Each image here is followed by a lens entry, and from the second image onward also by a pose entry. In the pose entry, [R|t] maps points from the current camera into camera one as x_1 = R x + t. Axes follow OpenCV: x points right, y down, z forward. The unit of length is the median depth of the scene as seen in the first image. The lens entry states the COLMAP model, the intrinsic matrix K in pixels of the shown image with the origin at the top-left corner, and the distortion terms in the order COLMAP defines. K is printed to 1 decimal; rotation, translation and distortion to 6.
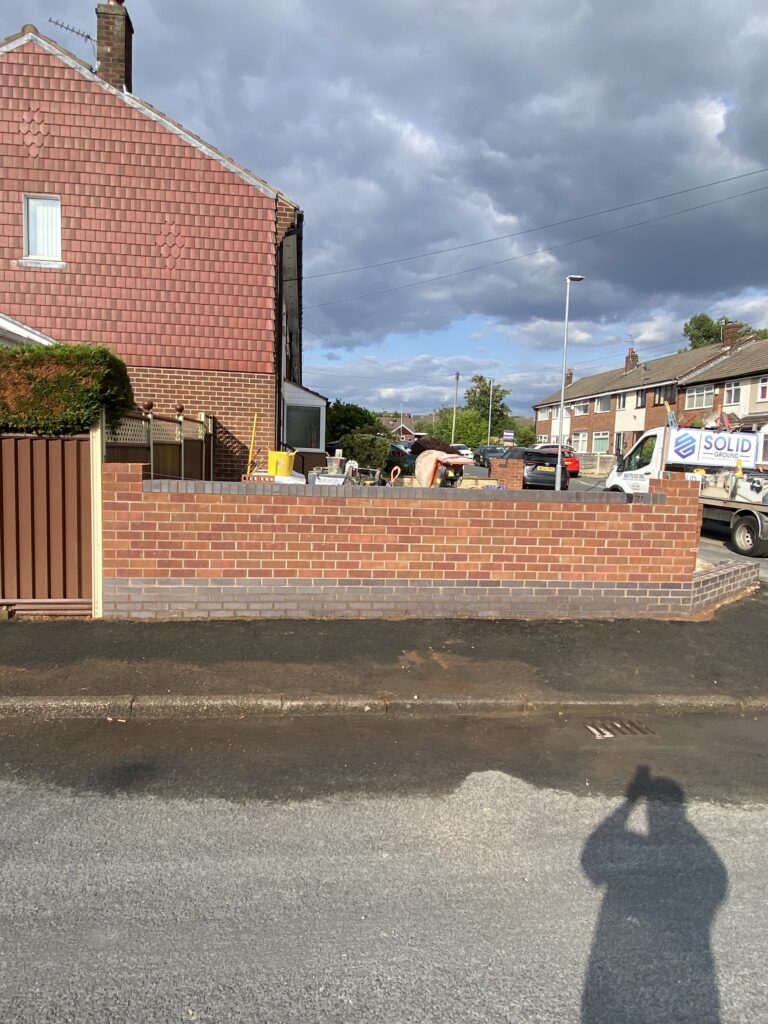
lens RADIAL K [[630.8, 0, 382.3], [0, 630.8, 488.5], [0, 0, 1]] dist [0.068974, -0.075788]
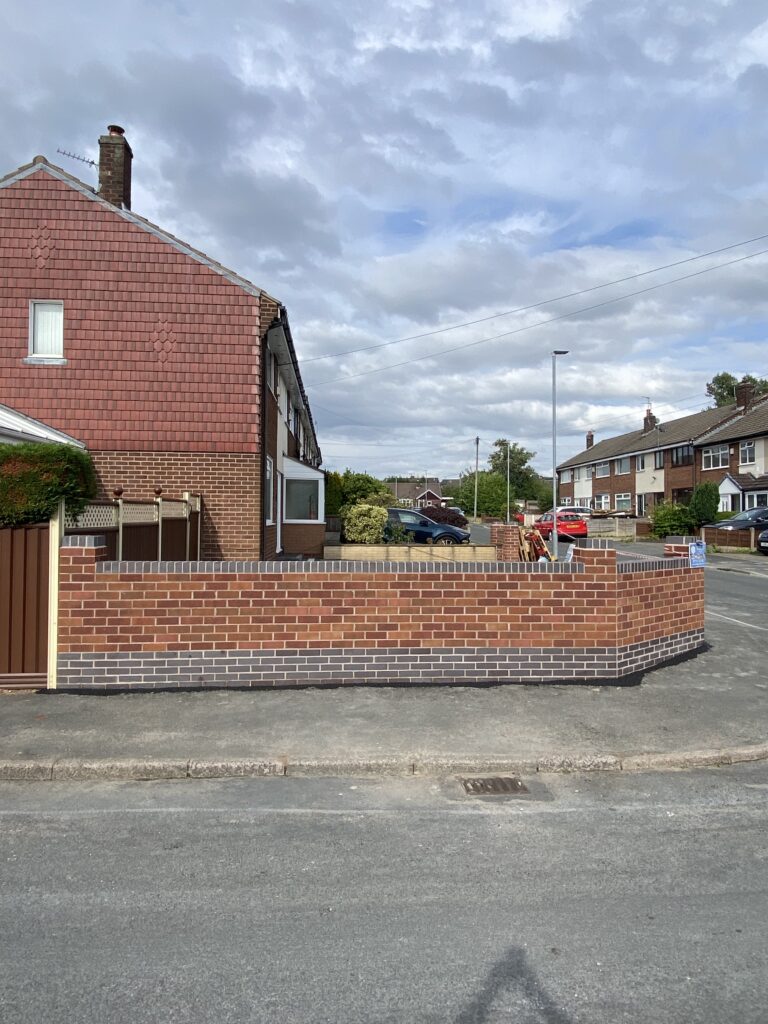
lens RADIAL K [[630.8, 0, 382.3], [0, 630.8, 488.5], [0, 0, 1]] dist [0.068974, -0.075788]
pose [[0.999246, -0.025361, -0.029407, 0.119881], [0.022108, 0.994111, -0.106090, -0.009248], [0.031925, 0.105360, 0.993922, -0.078591]]
